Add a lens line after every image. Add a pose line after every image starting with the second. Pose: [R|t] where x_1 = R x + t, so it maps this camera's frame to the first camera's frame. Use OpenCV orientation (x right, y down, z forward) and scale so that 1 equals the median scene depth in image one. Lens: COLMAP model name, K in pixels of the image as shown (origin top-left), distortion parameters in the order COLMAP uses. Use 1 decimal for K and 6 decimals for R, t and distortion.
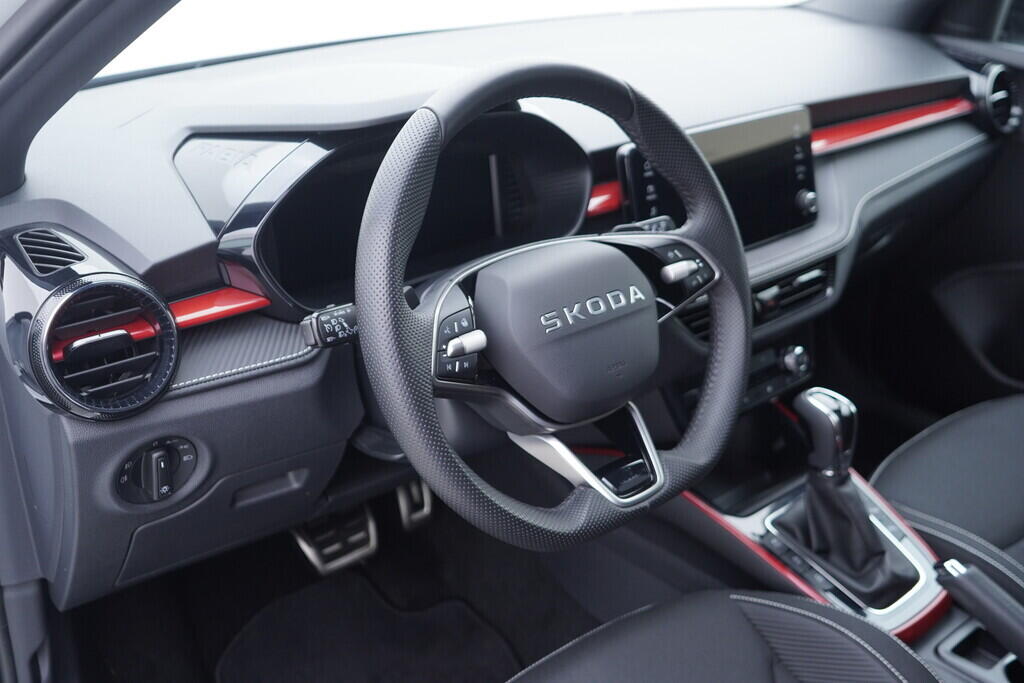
lens RADIAL K [[1030.1, 0, 484.4], [0, 1030.1, 385.5], [0, 0, 1]] dist [-0.004626, 0.000000]
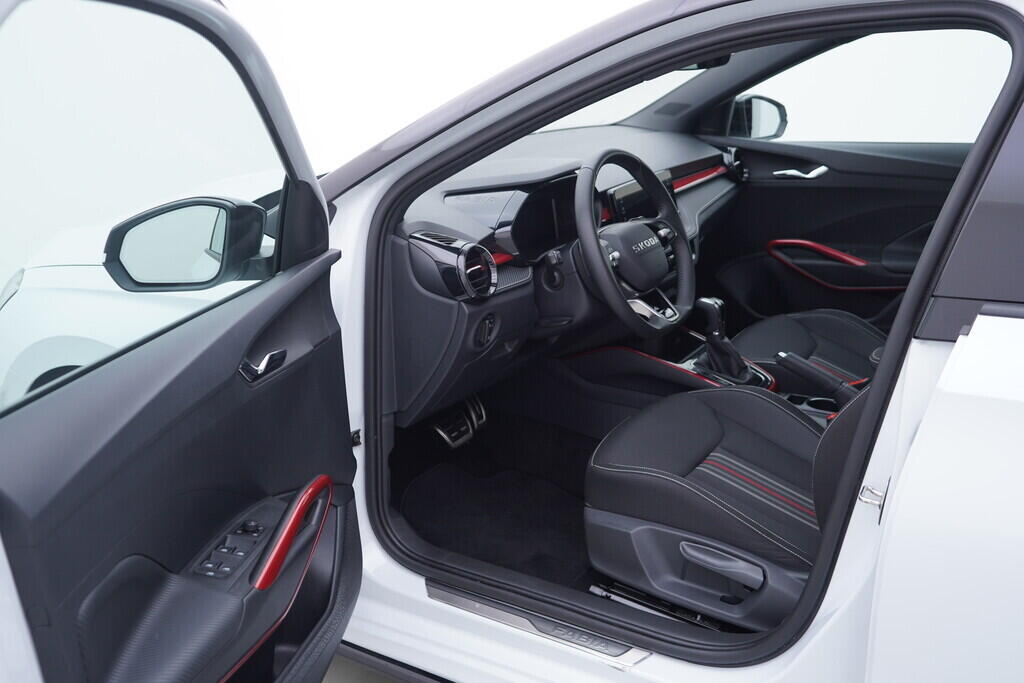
lens RADIAL K [[1030.1, 0, 515.7], [0, 1030.1, 344.4], [0, 0, 1]] dist [-0.004626, 0.000000]
pose [[0.946963, -0.117524, 0.299082, -0.588558], [0.159914, 0.979640, -0.121376, 0.252413], [-0.278728, 0.162766, 0.946477, -0.753035]]
